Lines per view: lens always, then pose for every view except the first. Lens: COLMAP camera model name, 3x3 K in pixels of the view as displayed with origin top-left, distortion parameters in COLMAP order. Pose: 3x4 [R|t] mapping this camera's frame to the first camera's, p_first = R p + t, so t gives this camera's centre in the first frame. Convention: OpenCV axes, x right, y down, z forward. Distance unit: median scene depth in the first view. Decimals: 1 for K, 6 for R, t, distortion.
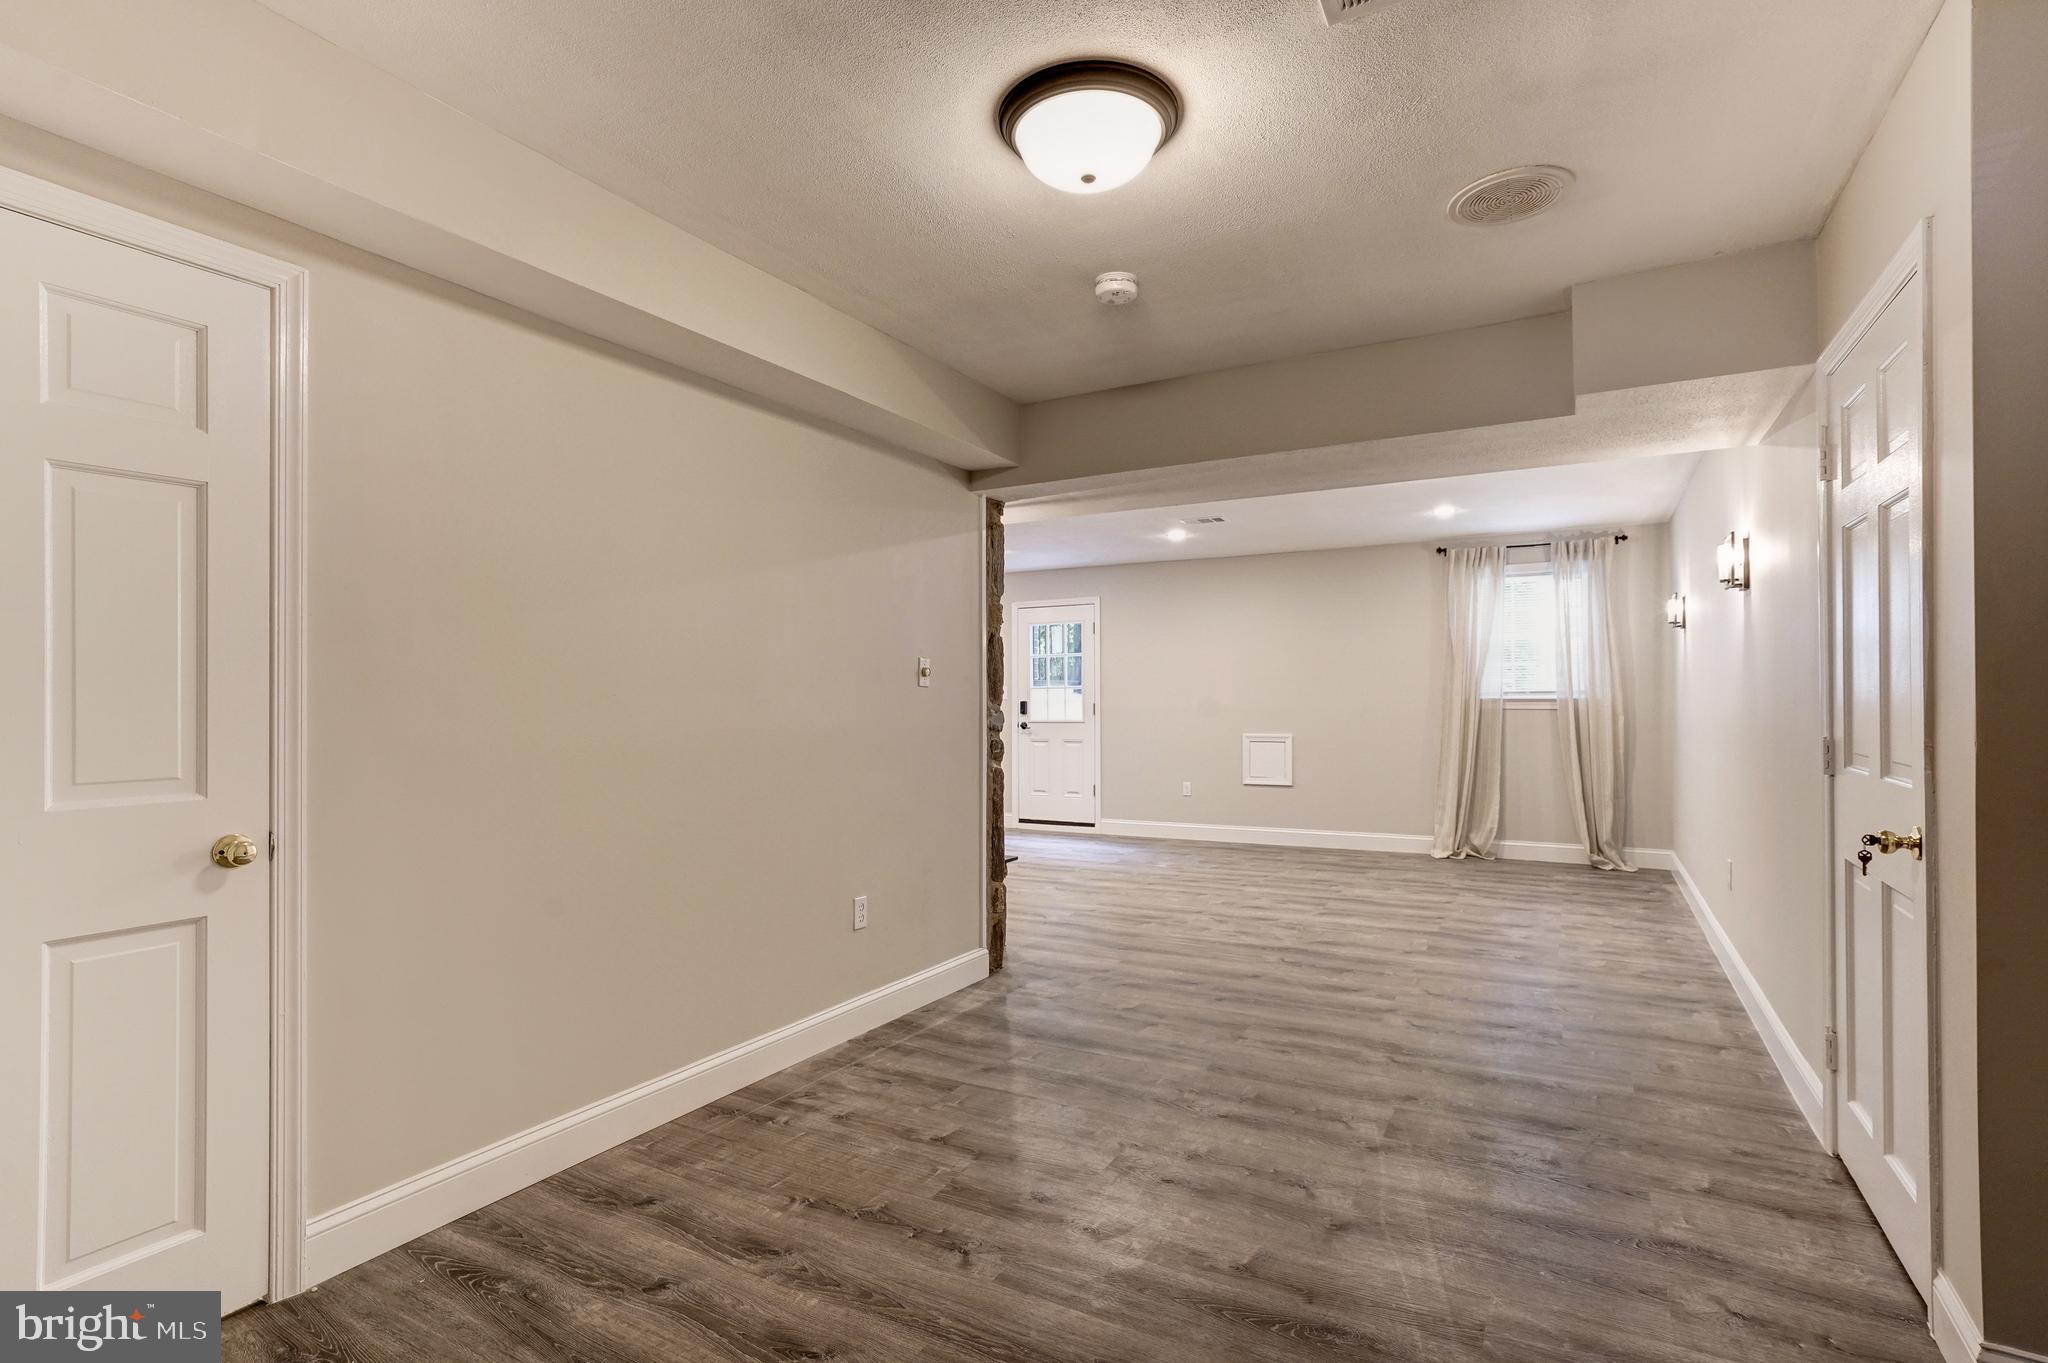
lens RADIAL K [[996.8, 0, 1014.4], [0, 996.8, 688.4], [0, 0, 1]] dist [-0.042932, 0.000072]
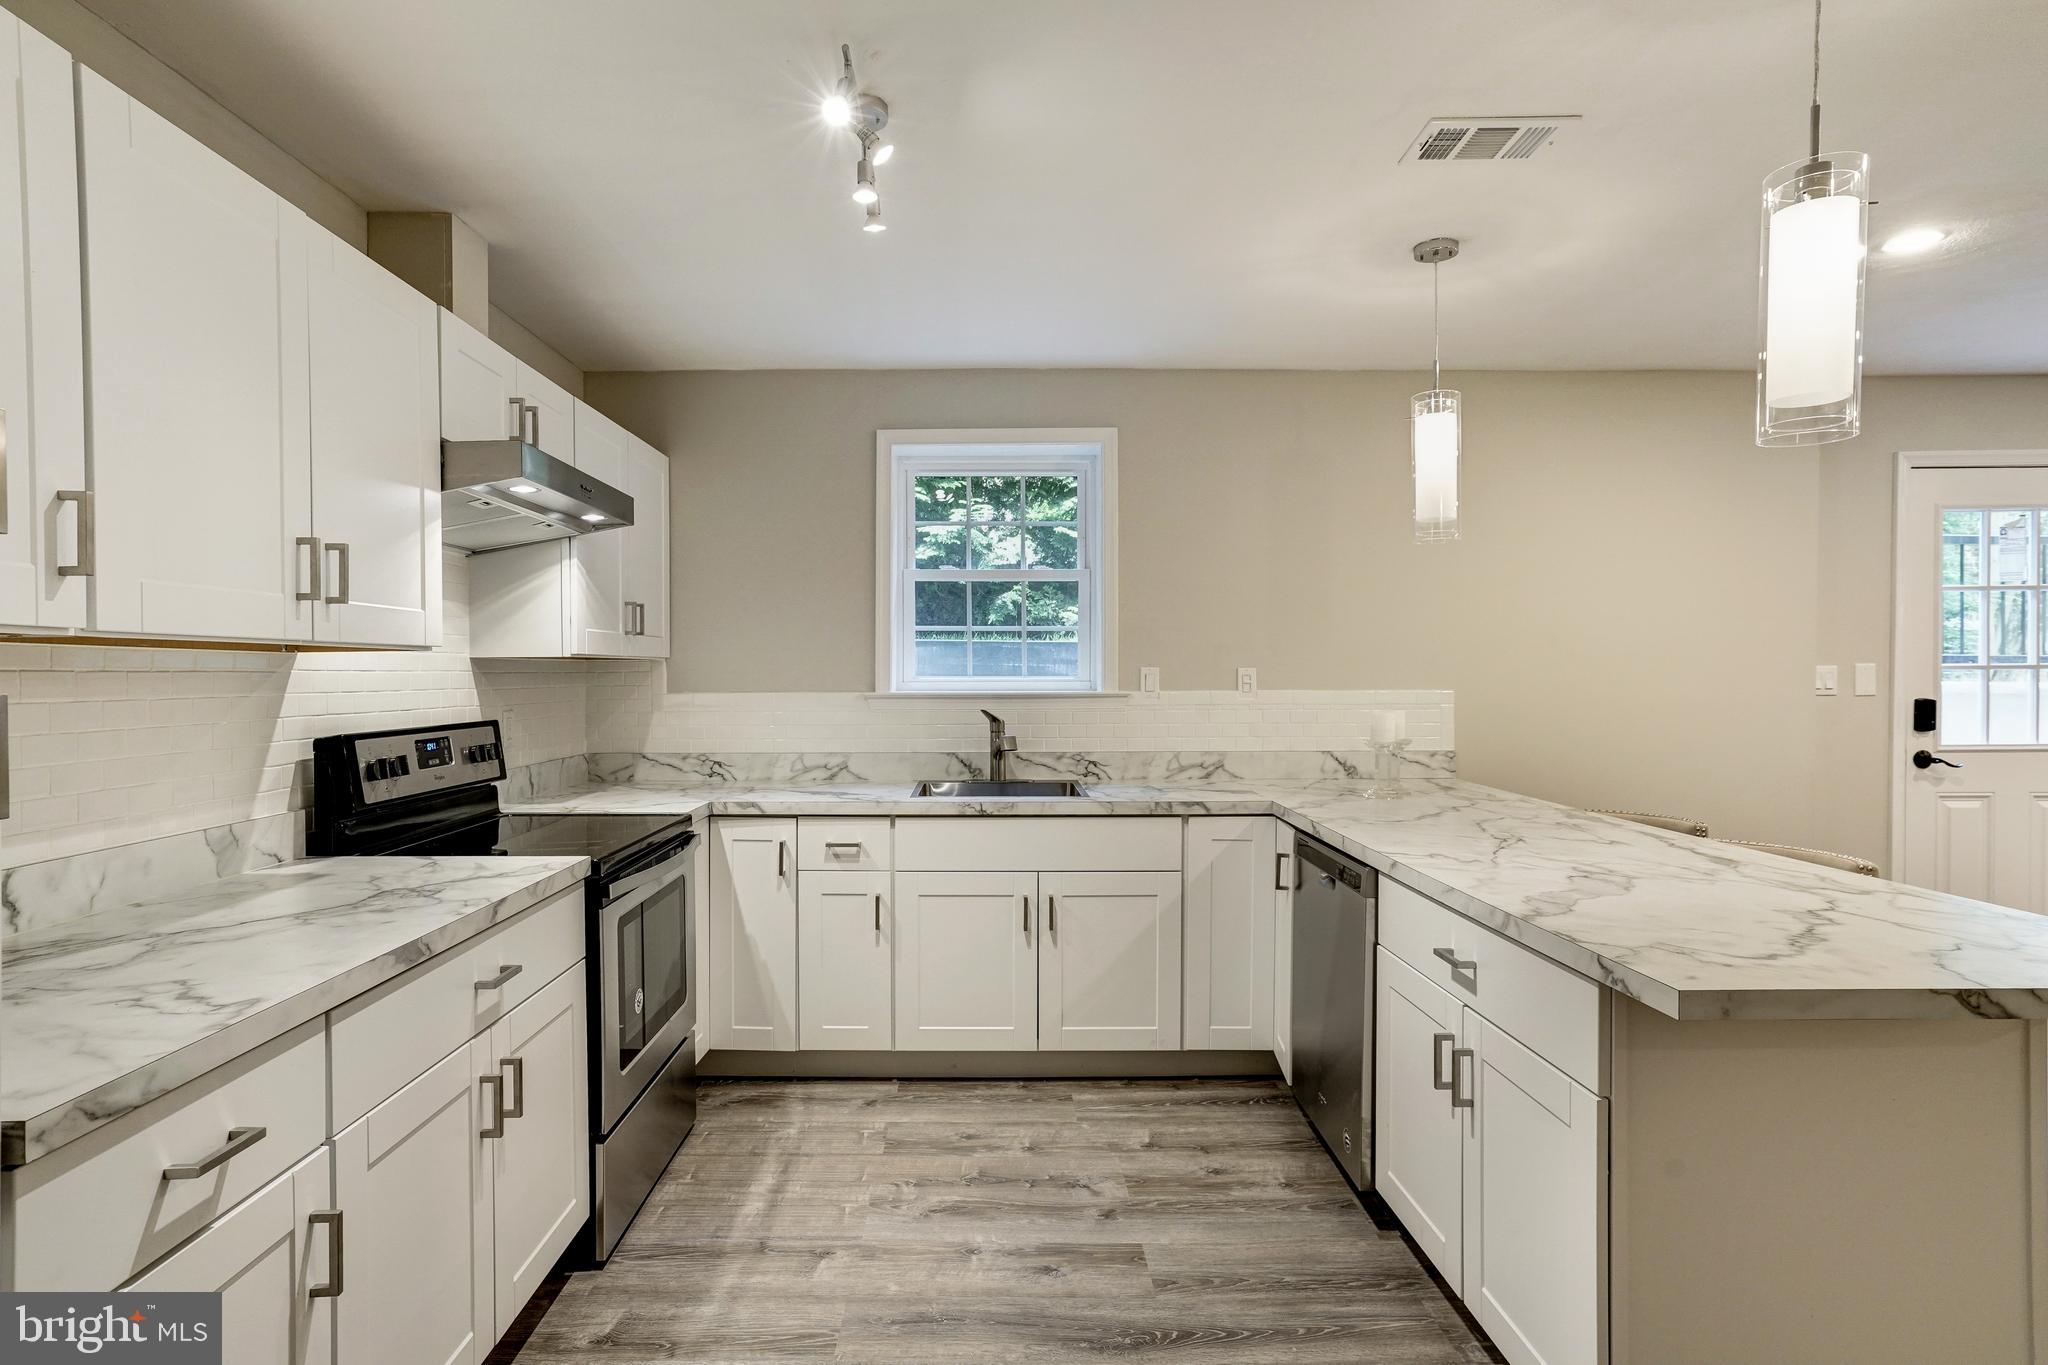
lens RADIAL K [[1077.7, 0, 1003.5], [0, 1077.7, 686.7], [0, 0, 1]] dist [-0.024986, 0.013585]
pose [[0.860756, -0.007784, 0.508958, -0.733327], [-0.007082, 0.999603, 0.027264, -0.001657], [-0.508968, -0.027072, 0.860360, 1.129732]]
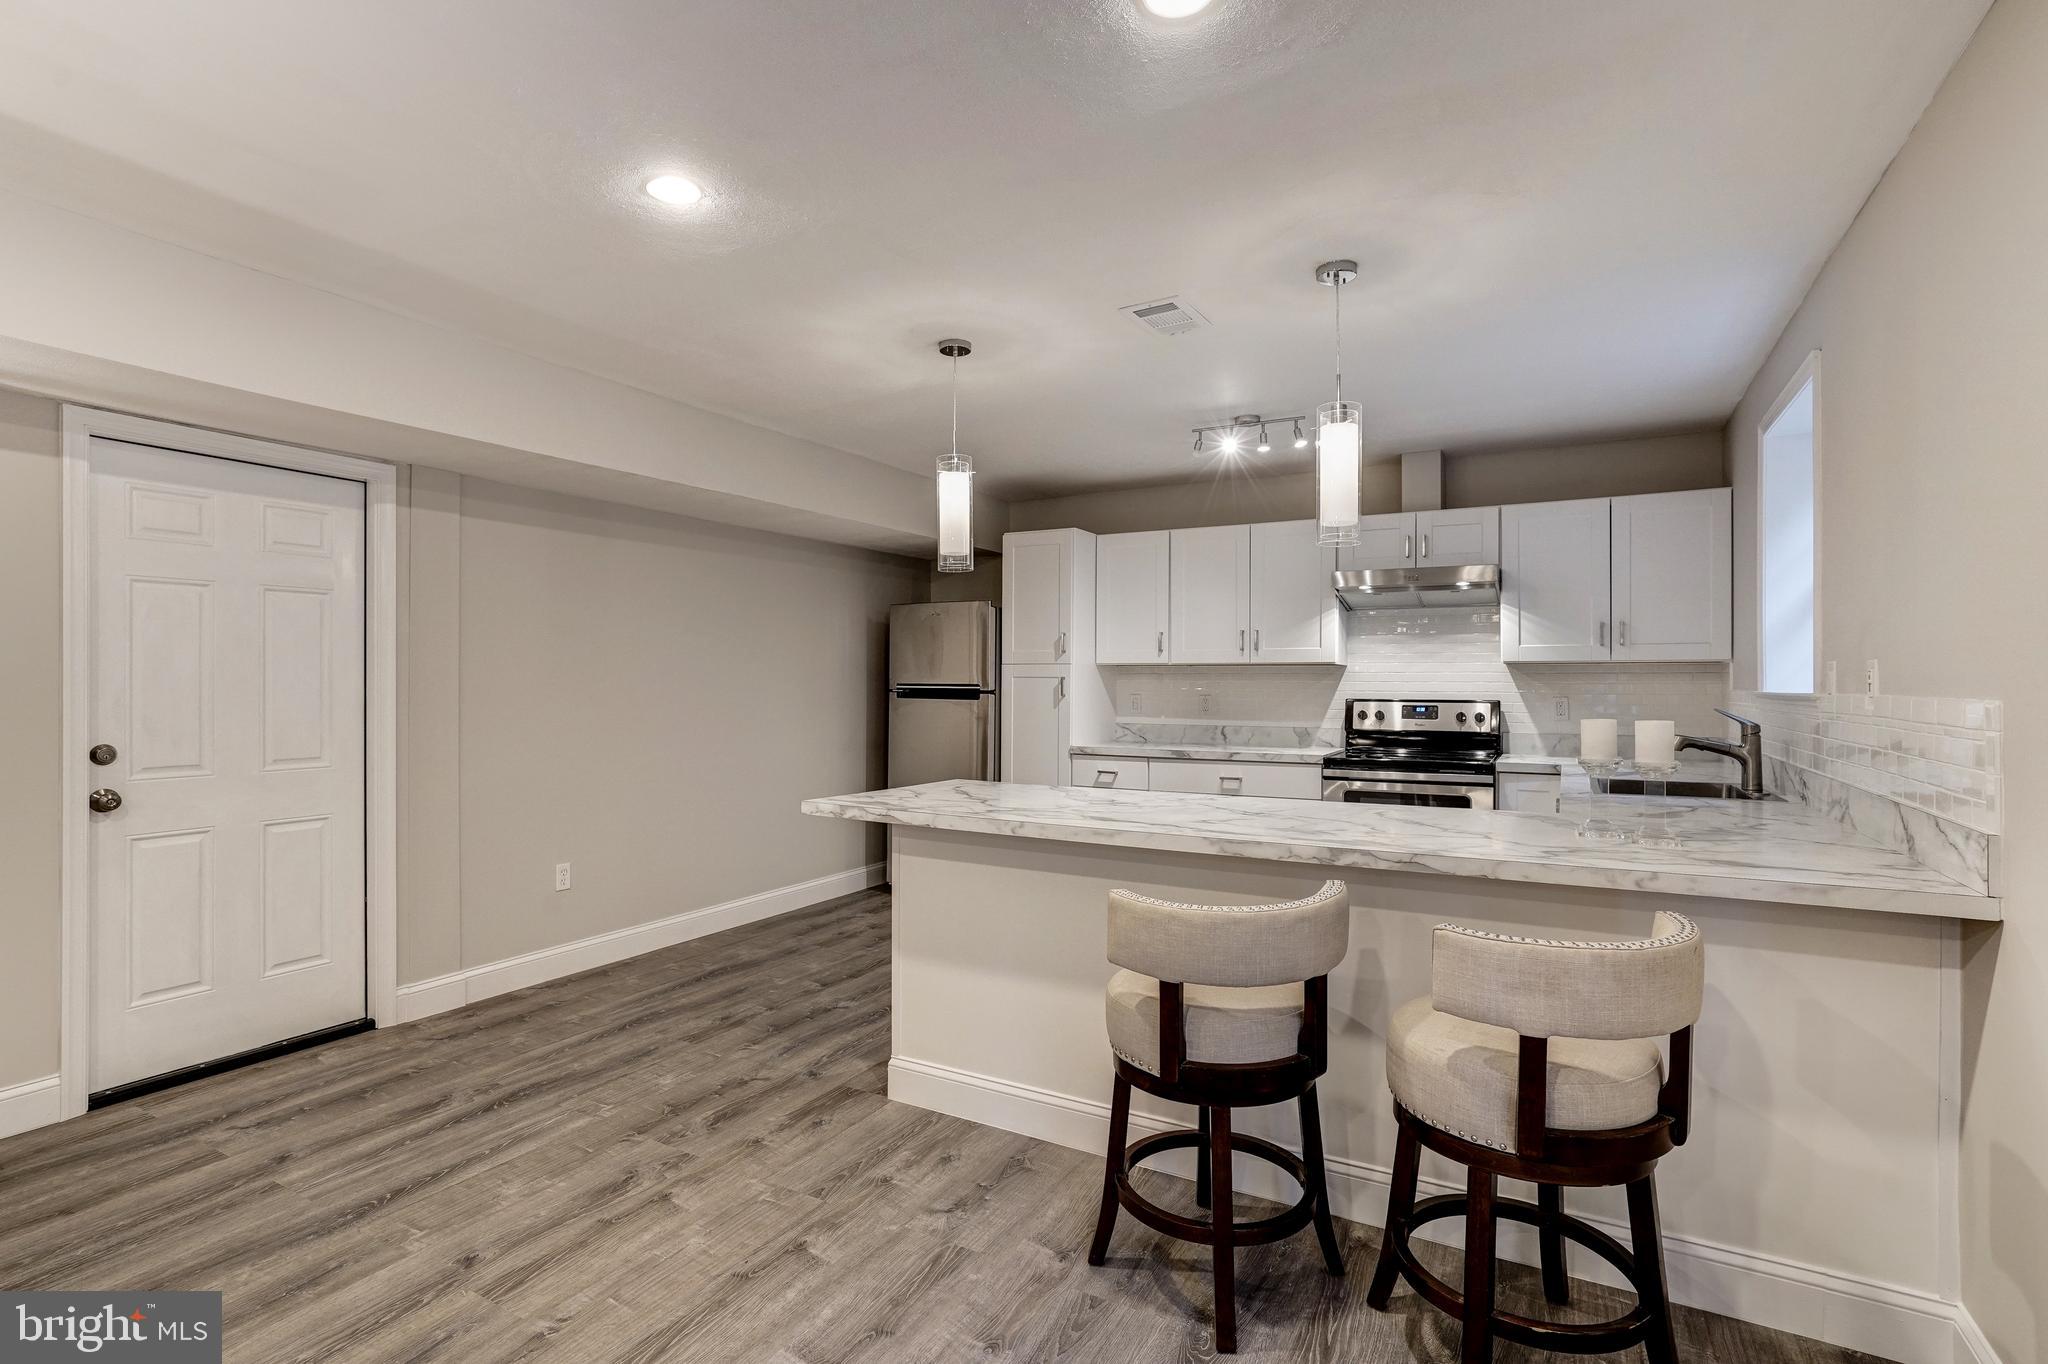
lens RADIAL K [[954.2, 0, 1007.5], [0, 954.2, 682.3], [0, 0, 1]] dist [-0.032473, 0.014162]
pose [[0.007633, 0.002494, -0.999968, -0.002895], [0.013998, 0.999899, 0.002600, 0.006113], [0.999873, -0.014017, 0.007597, 1.264247]]
